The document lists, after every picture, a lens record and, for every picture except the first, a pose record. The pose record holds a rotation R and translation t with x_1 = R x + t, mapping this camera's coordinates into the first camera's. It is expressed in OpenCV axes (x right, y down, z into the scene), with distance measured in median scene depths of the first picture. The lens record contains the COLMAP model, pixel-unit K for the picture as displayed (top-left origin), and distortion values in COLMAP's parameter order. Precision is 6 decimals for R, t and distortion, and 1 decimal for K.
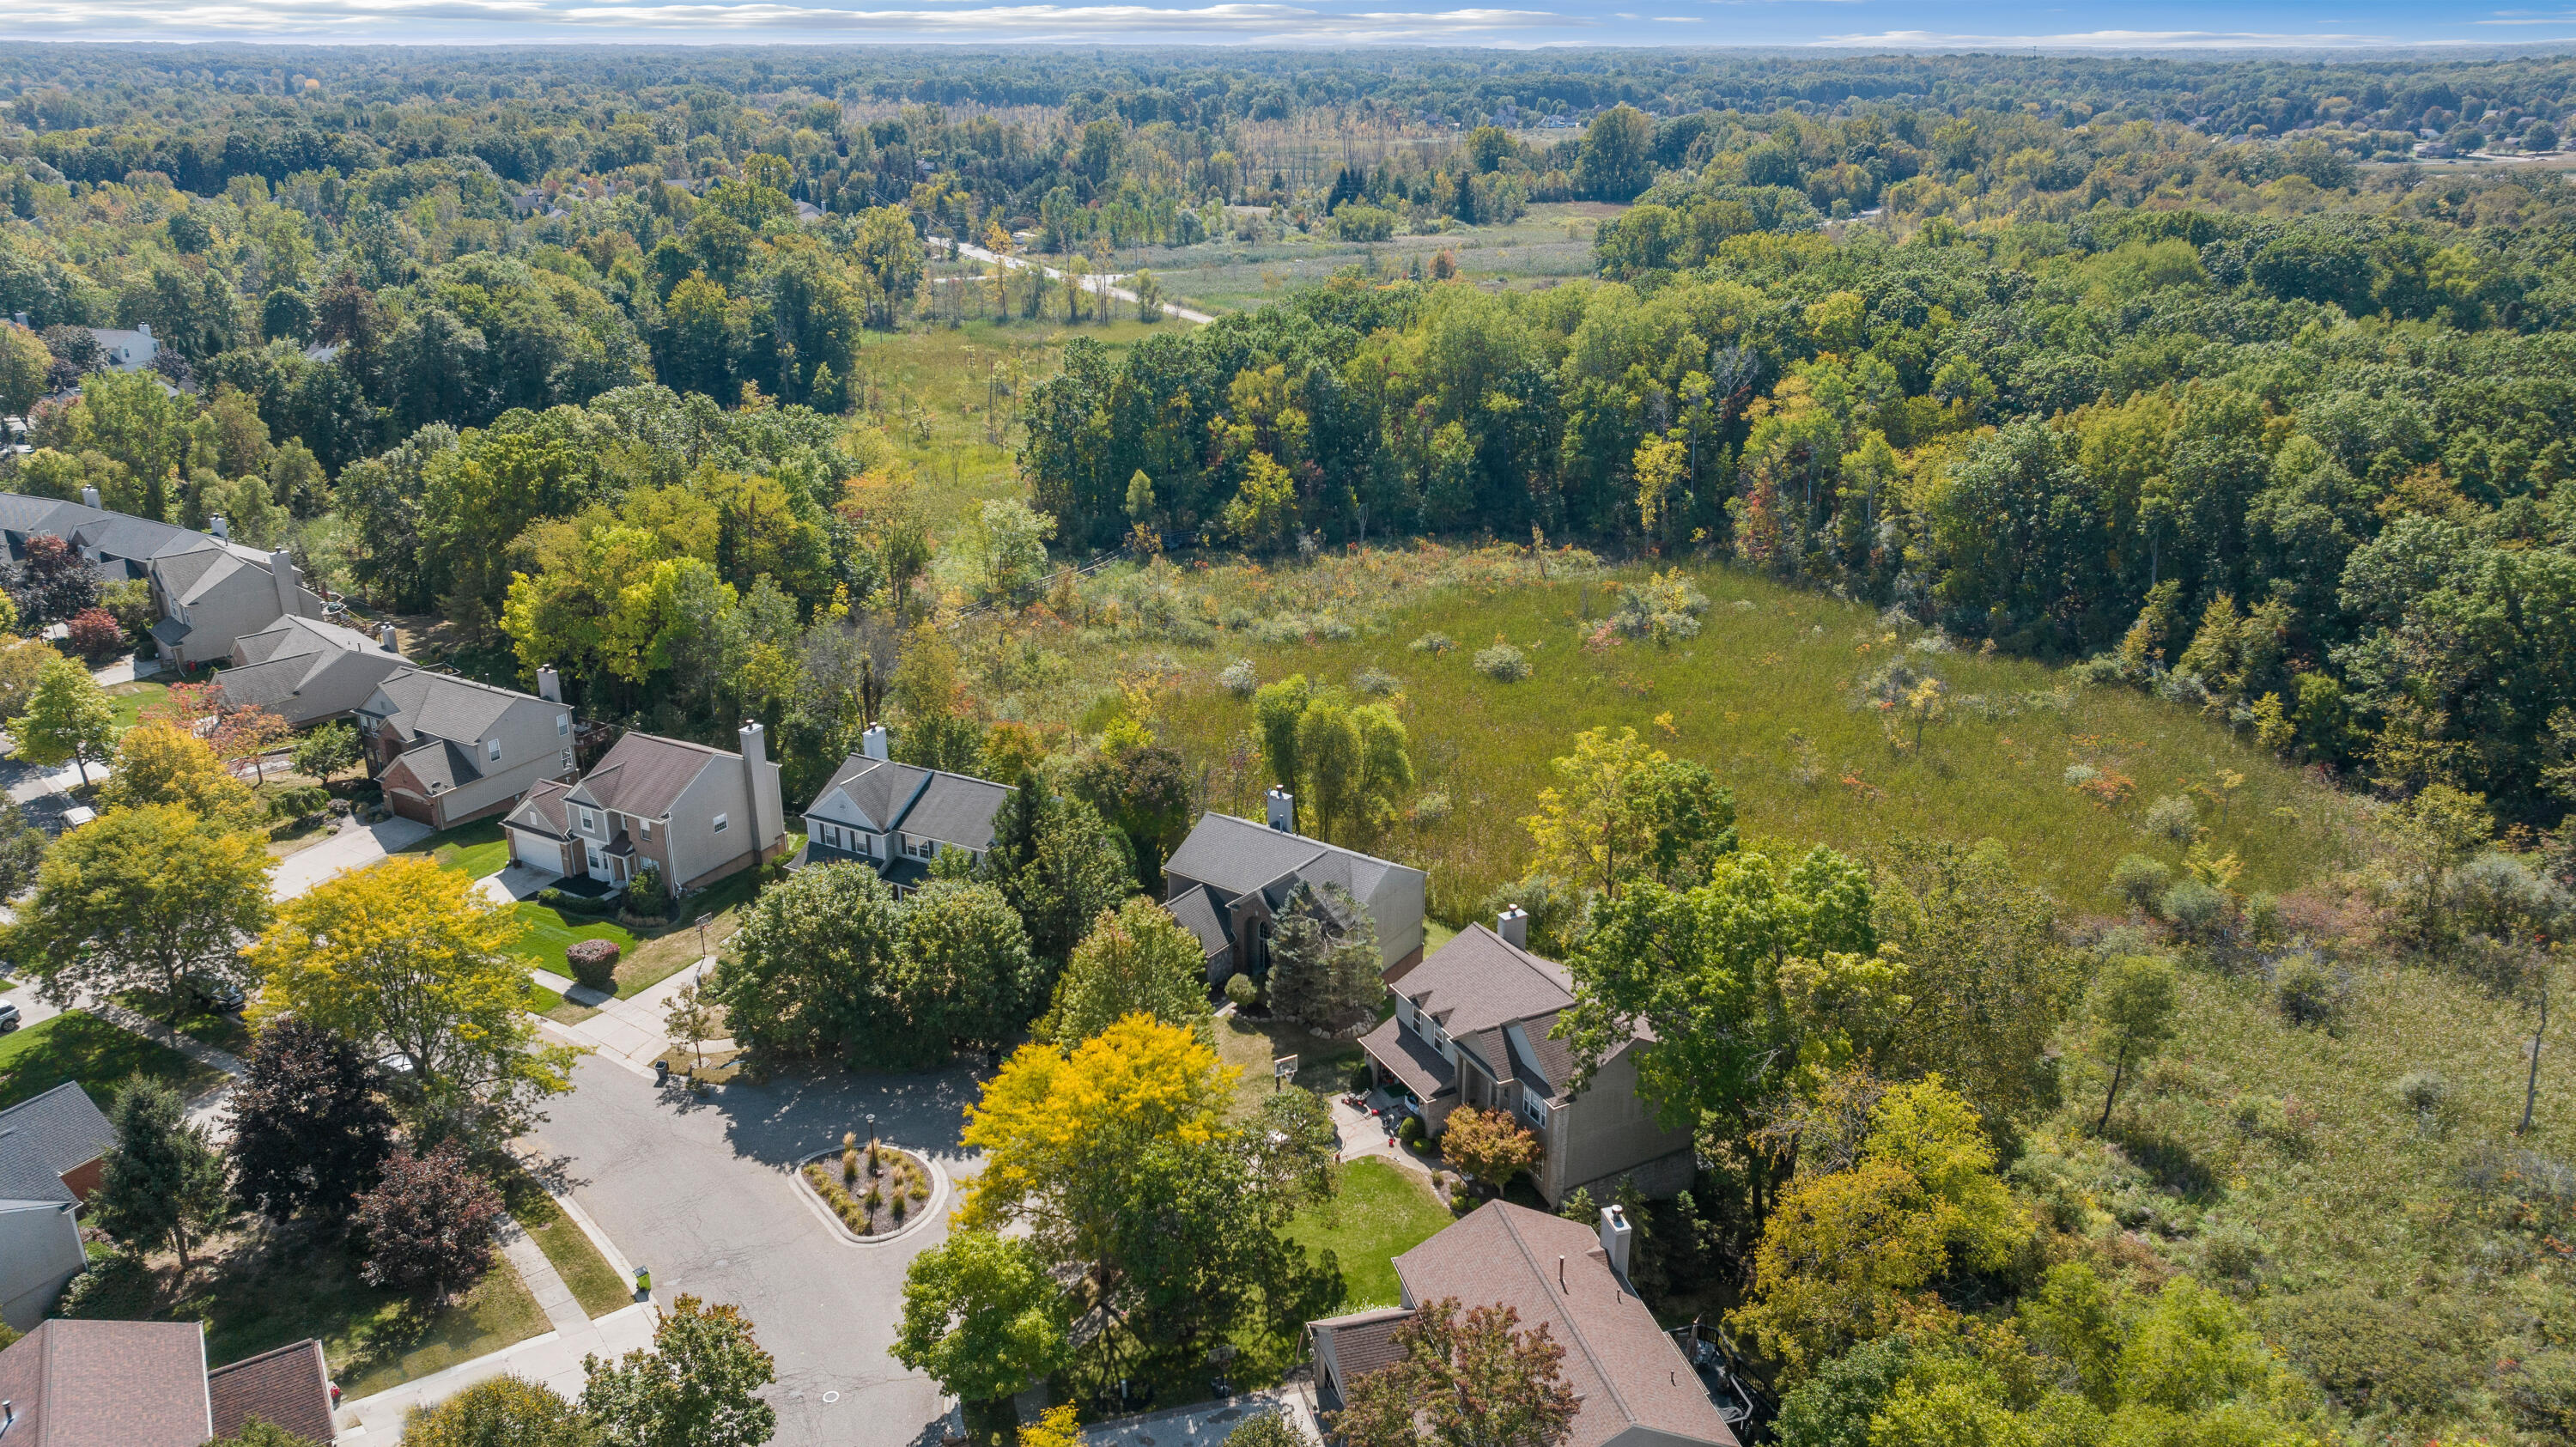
lens RADIAL K [[1821.1, 0, 1291.1], [0, 1821.1, 738.8], [0, 0, 1]] dist [-0.029726, 0.015259]
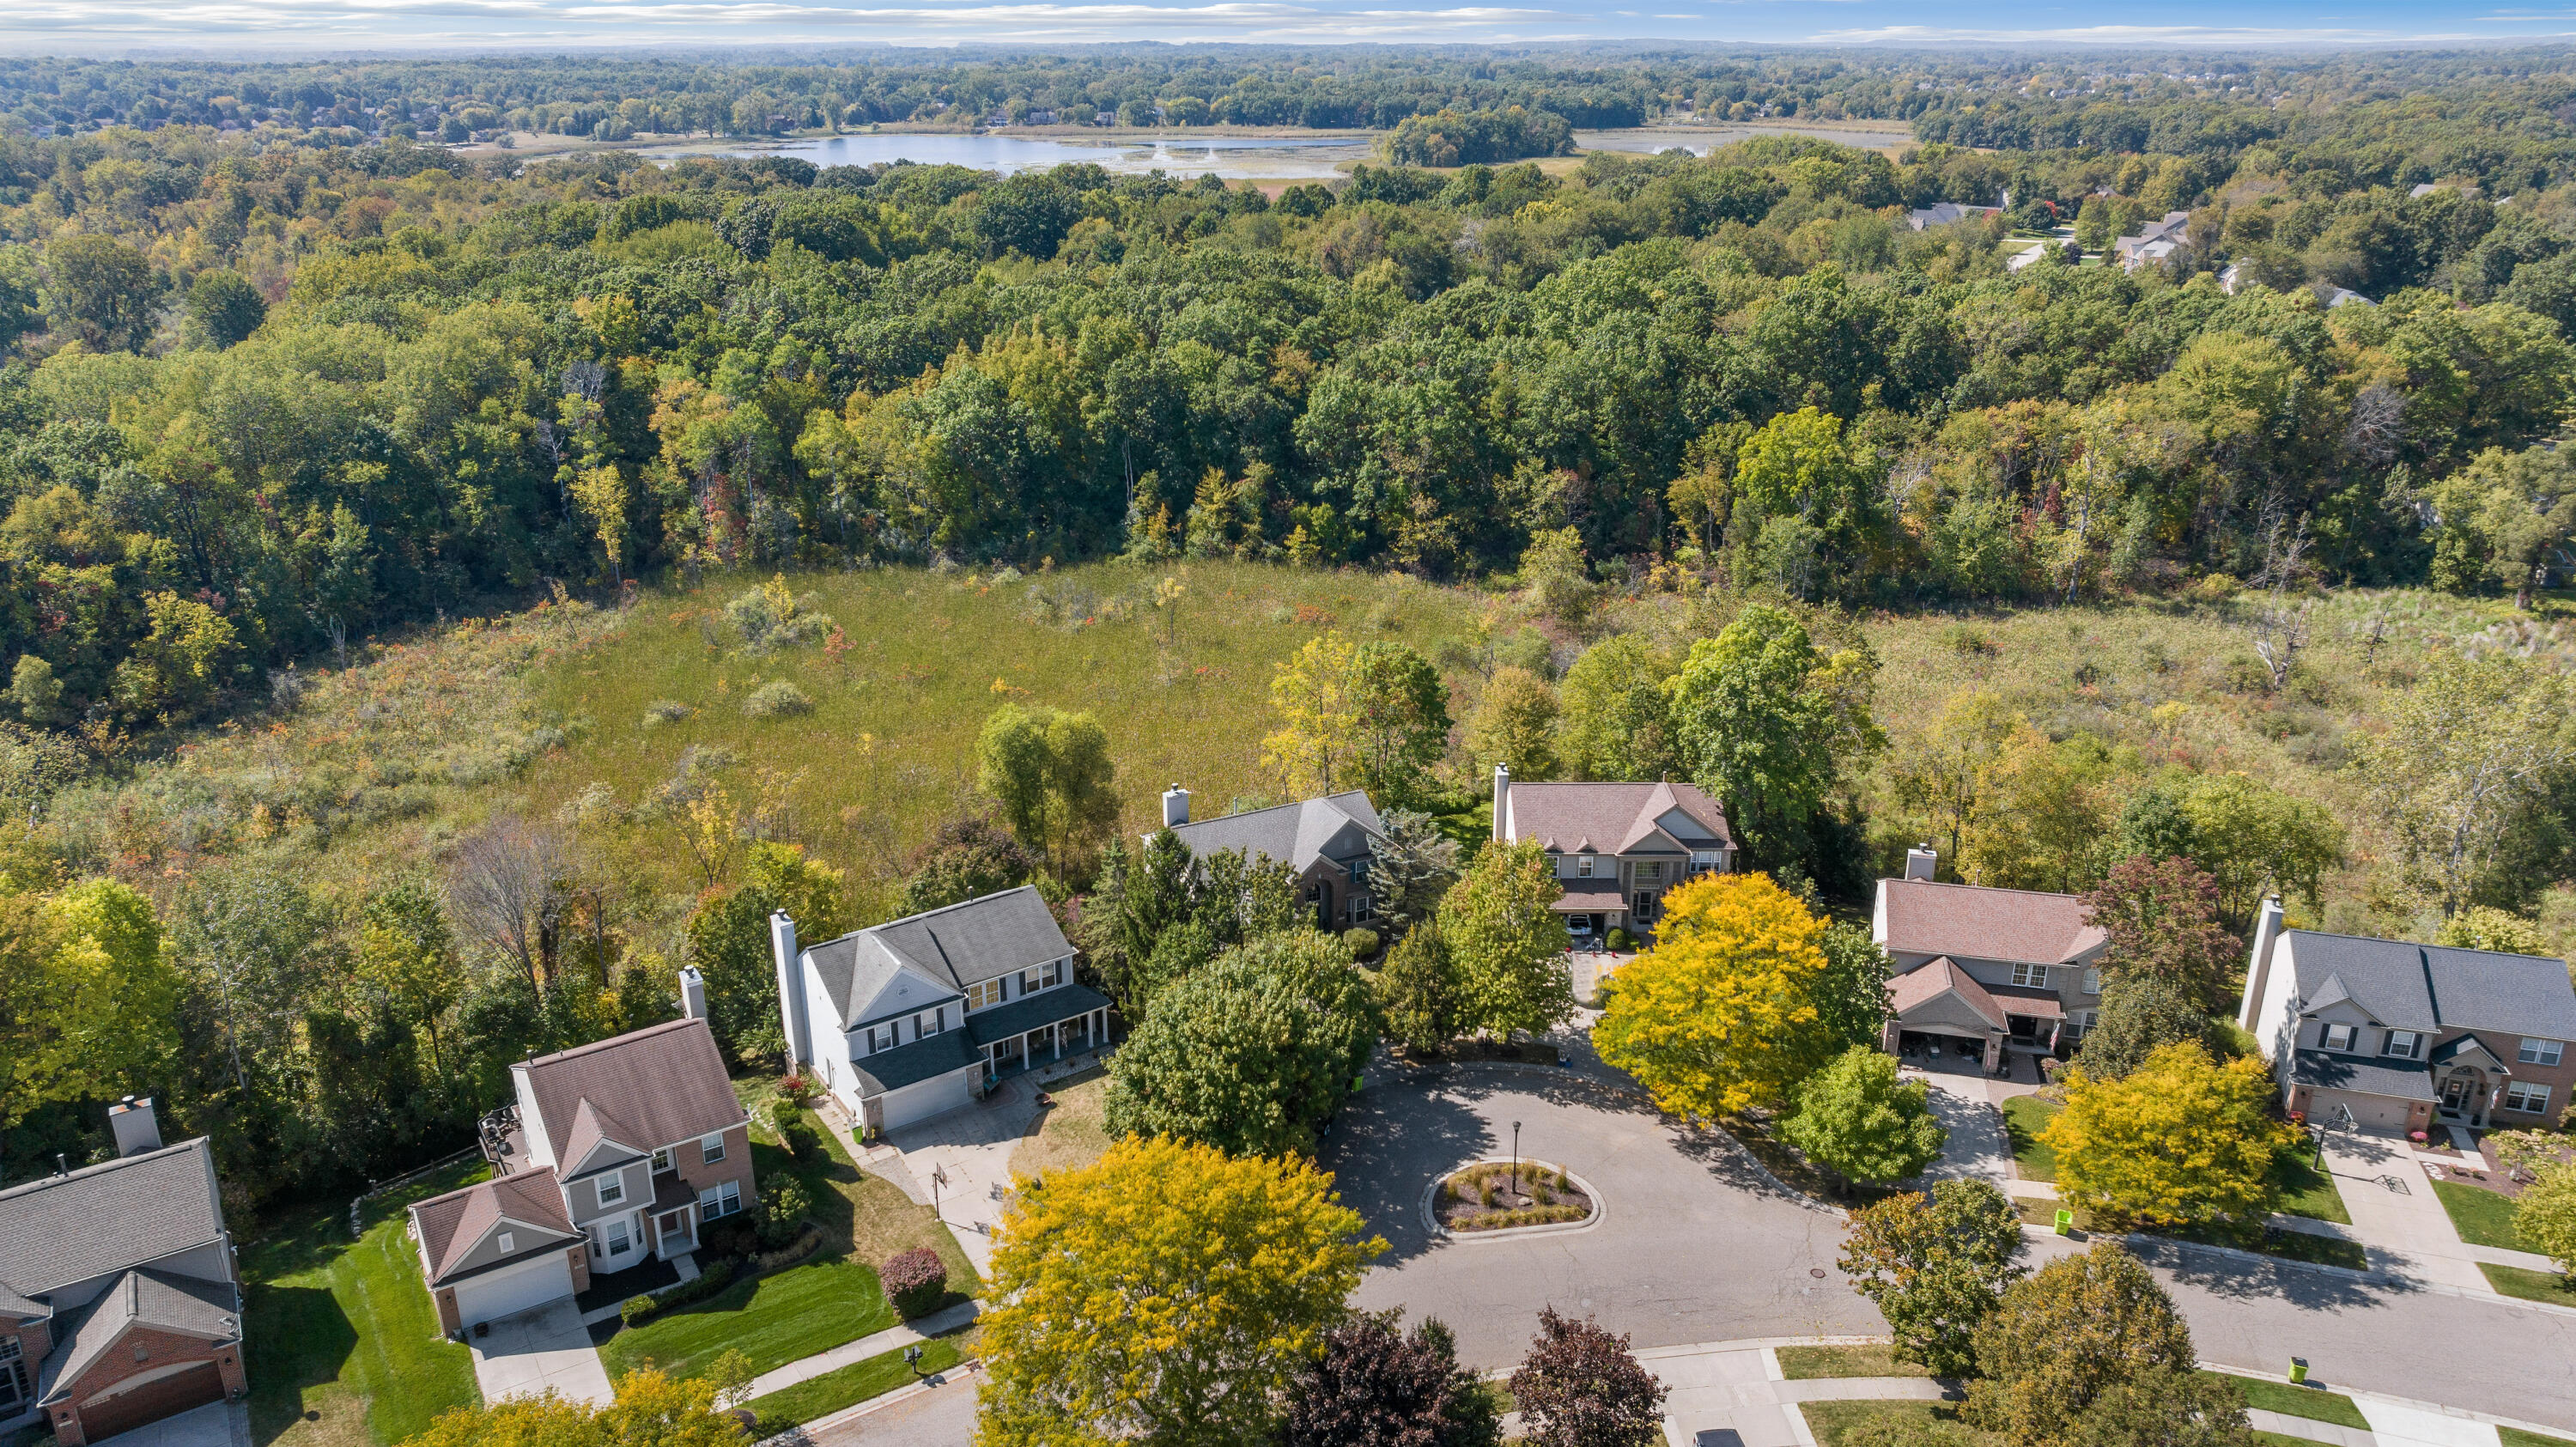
lens RADIAL K [[1821.1, 0, 1301.8], [0, 1821.1, 712.3], [0, 0, 1]] dist [-0.029726, 0.015259]
pose [[0.466004, -0.307719, 0.829548, -0.486873], [0.318162, 0.933137, 0.167416, -0.096239], [-0.825598, 0.185914, 0.532750, 0.245603]]
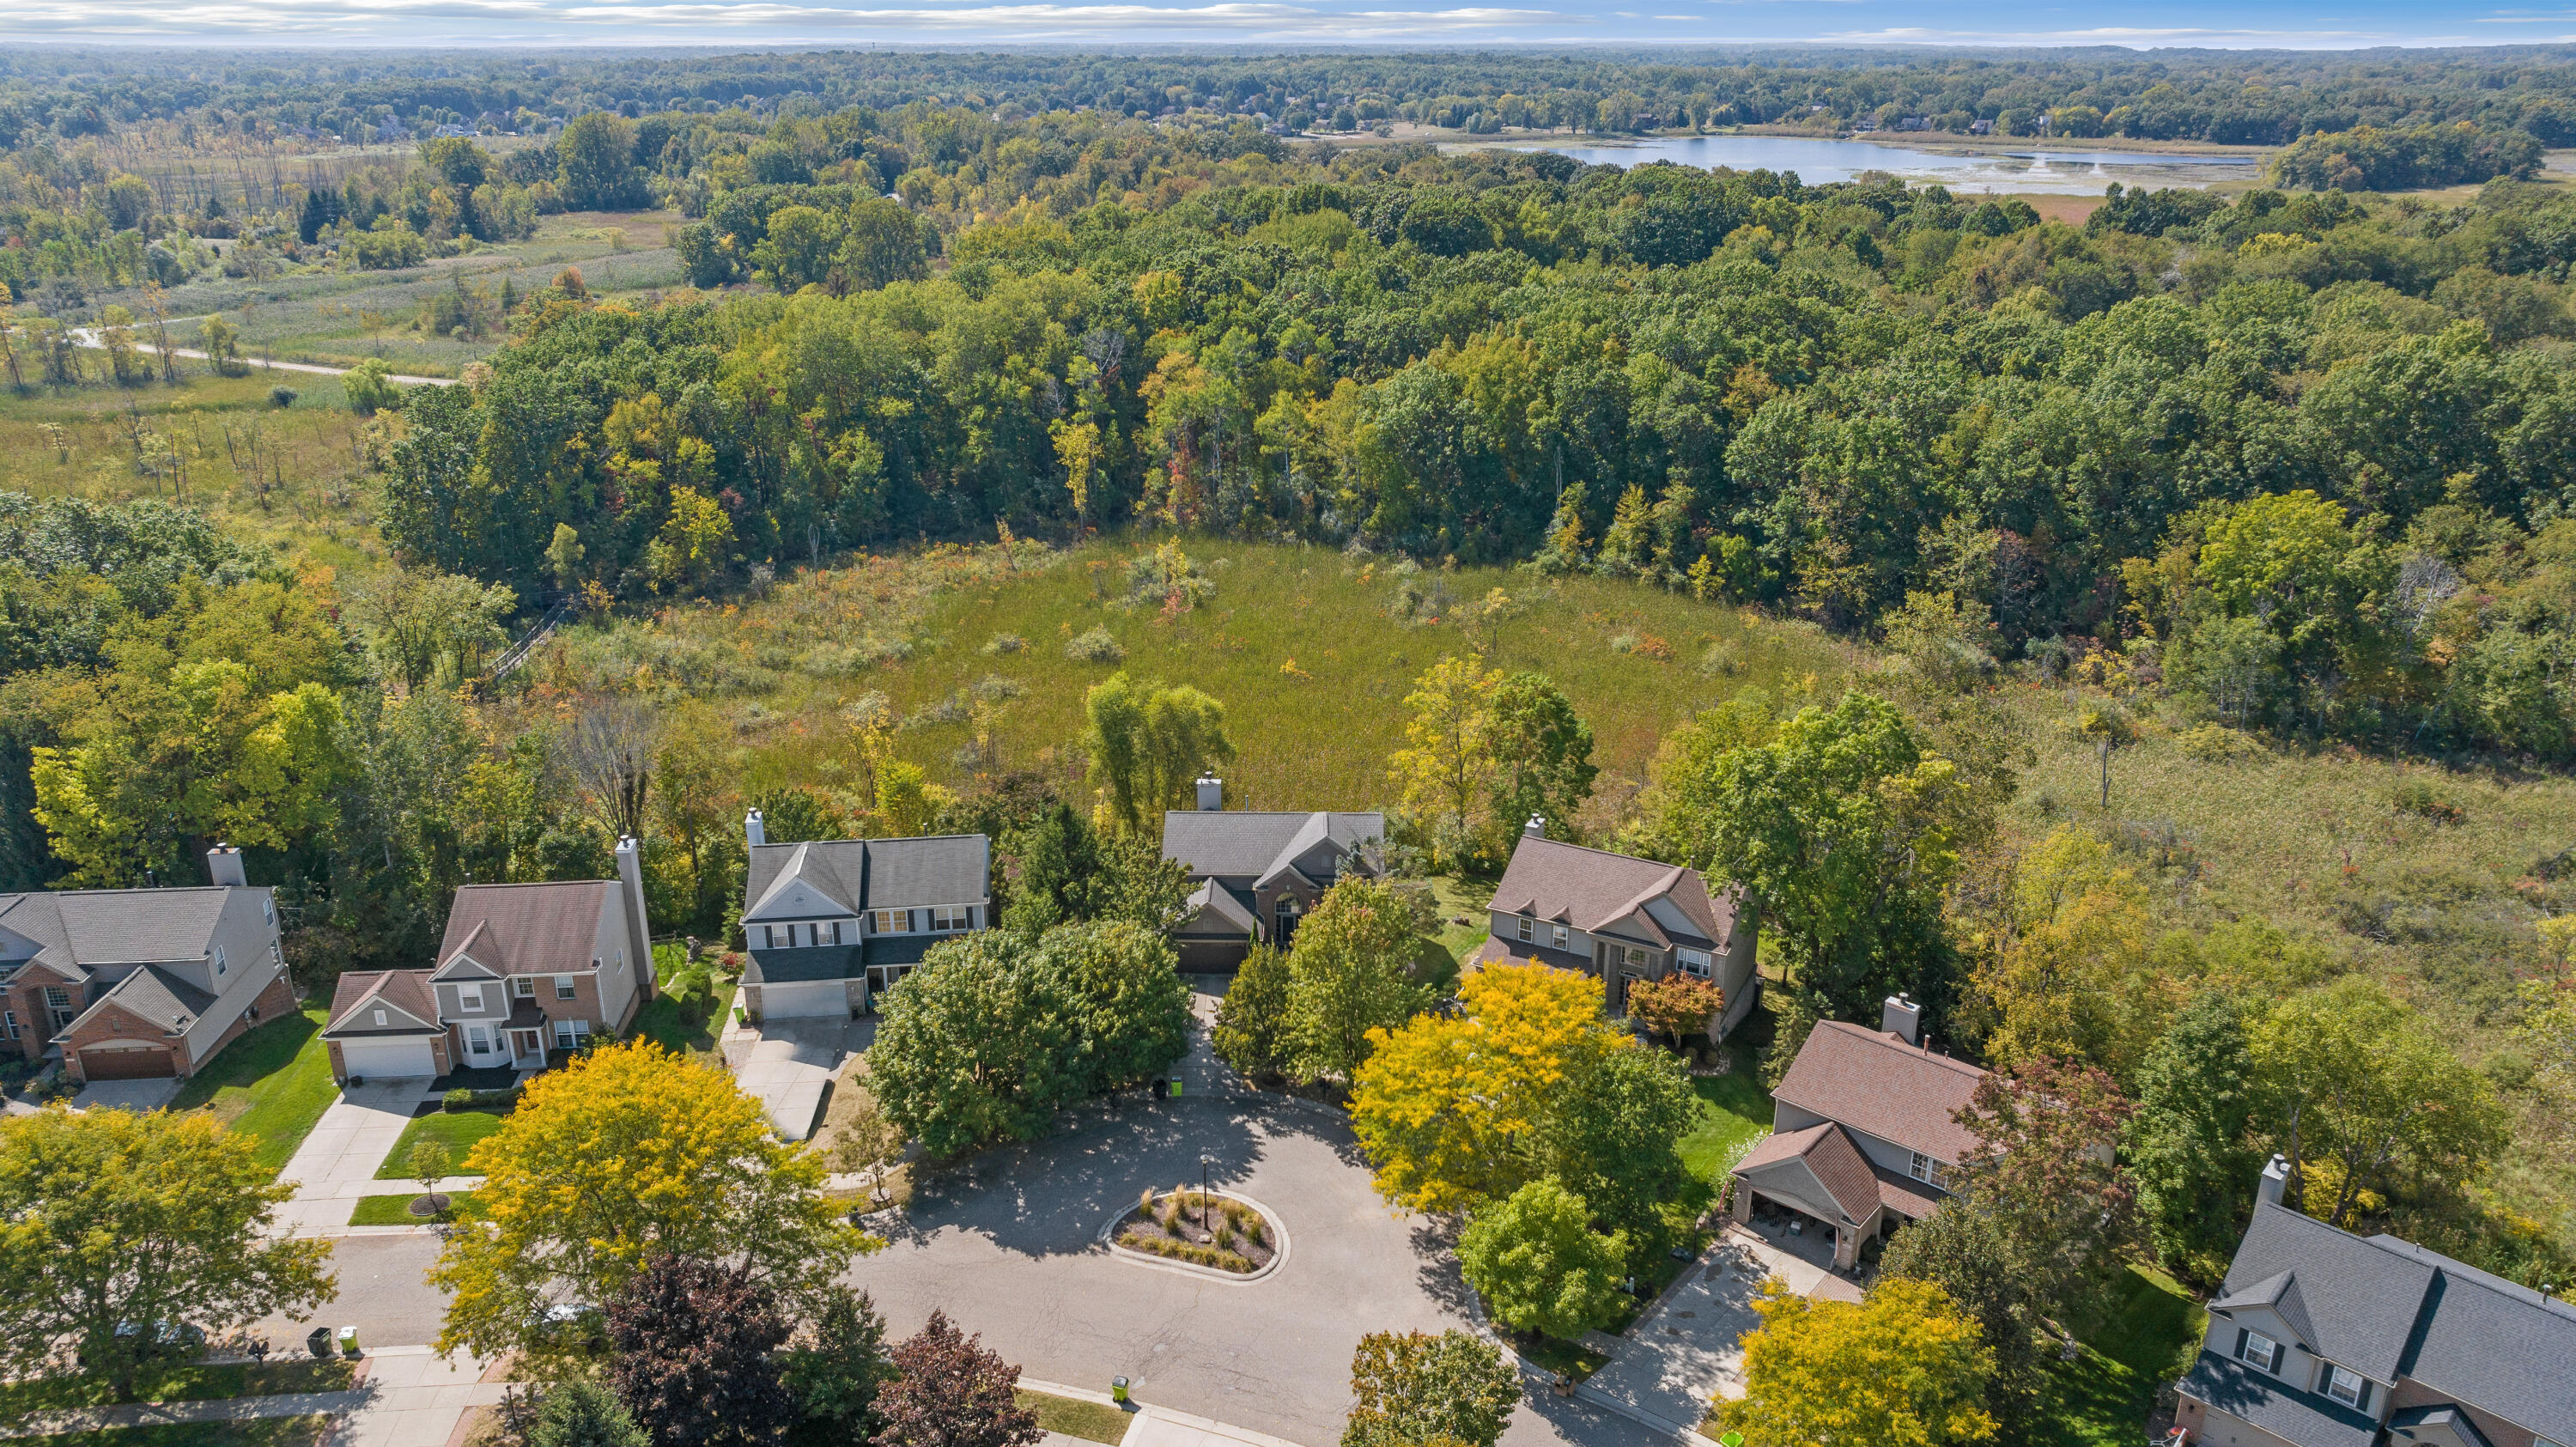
lens RADIAL K [[1821.1, 0, 1297.1], [0, 1821.1, 728.6], [0, 0, 1]] dist [-0.029726, 0.015259]
pose [[0.824853, -0.200259, 0.528691, -0.306564], [0.202718, 0.977743, 0.054076, -0.026679], [-0.527753, 0.062570, 0.847090, 0.066423]]
